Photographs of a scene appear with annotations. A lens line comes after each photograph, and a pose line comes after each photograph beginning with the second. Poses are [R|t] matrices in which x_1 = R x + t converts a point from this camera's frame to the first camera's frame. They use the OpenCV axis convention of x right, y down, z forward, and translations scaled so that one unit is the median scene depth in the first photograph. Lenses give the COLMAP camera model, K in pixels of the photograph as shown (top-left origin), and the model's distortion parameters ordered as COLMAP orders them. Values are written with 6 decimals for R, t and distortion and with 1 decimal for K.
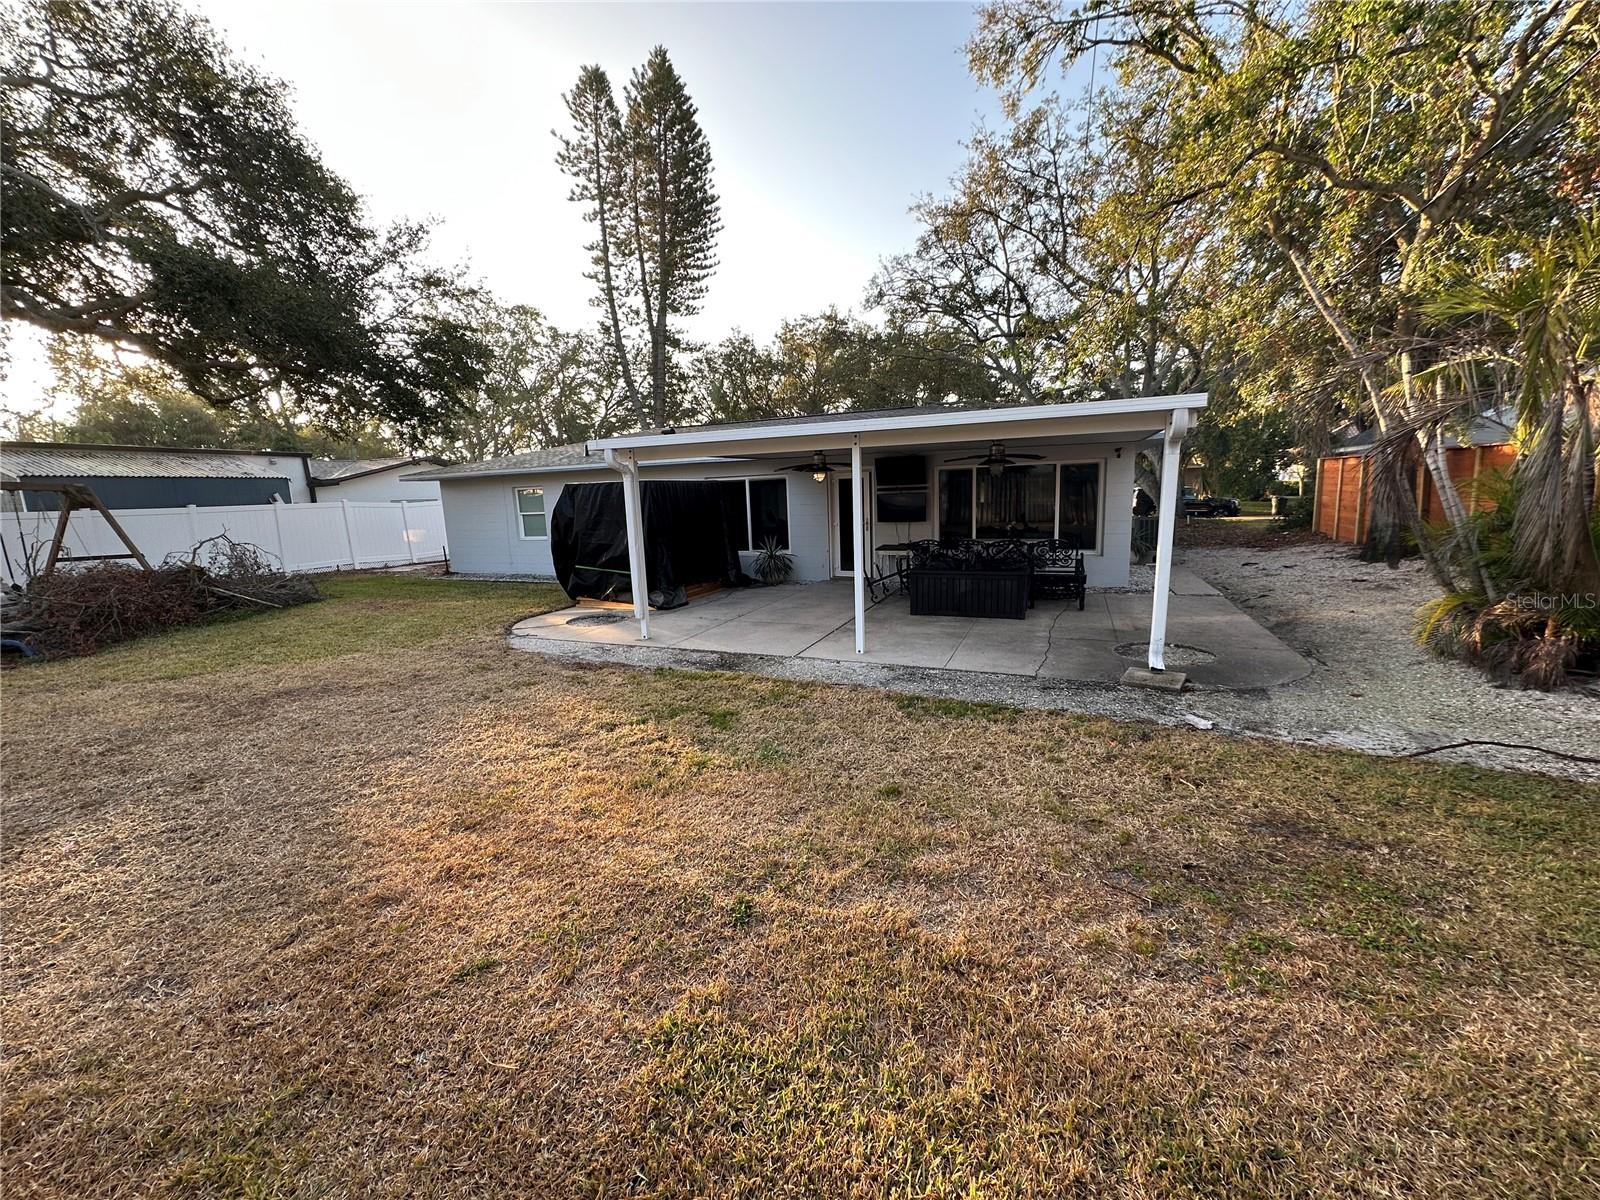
lens RADIAL K [[638.8, 0, 802.1], [0, 638.8, 601.1], [0, 0, 1]] dist [0.000488, -0.000011]
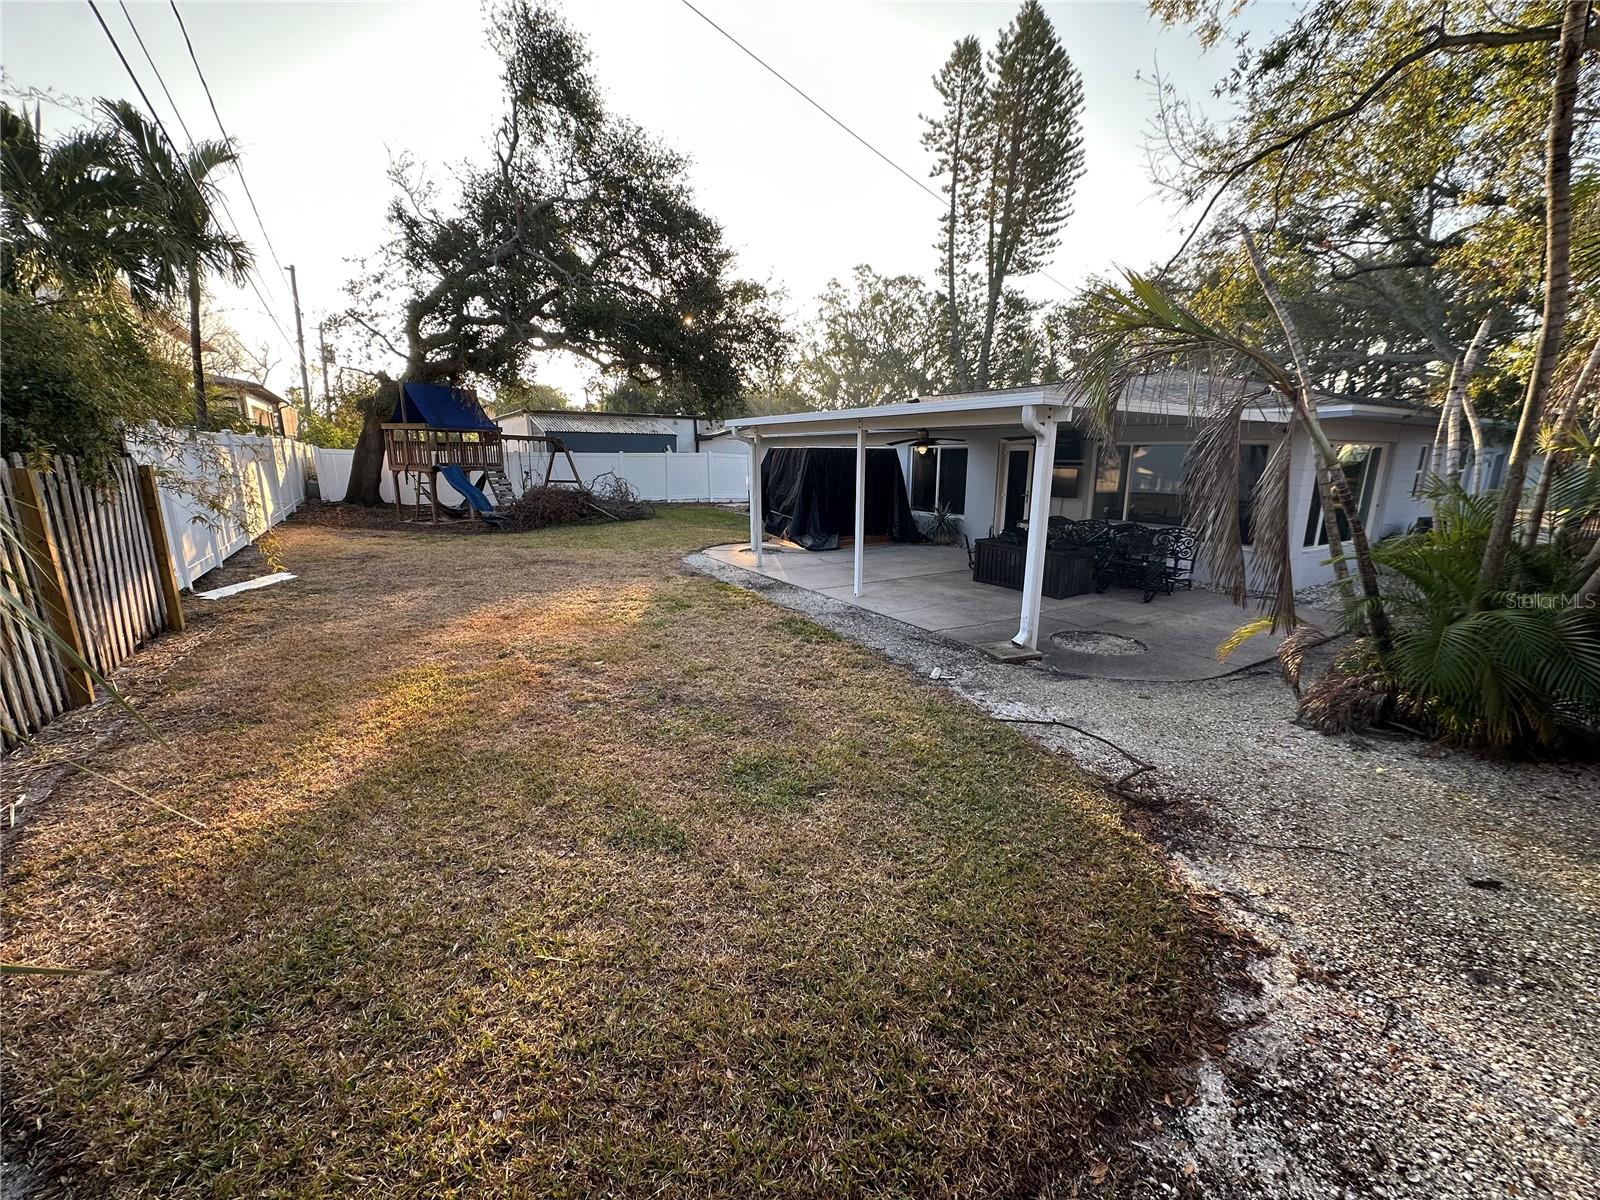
lens RADIAL K [[638.8, 0, 795.2], [0, 638.8, 596.4], [0, 0, 1]] dist [0.000488, -0.000011]
pose [[0.817437, 0.162978, -0.552480, 0.228682], [-0.130470, 0.986597, 0.097999, -0.008510], [0.561047, -0.008026, 0.827745, -0.033014]]
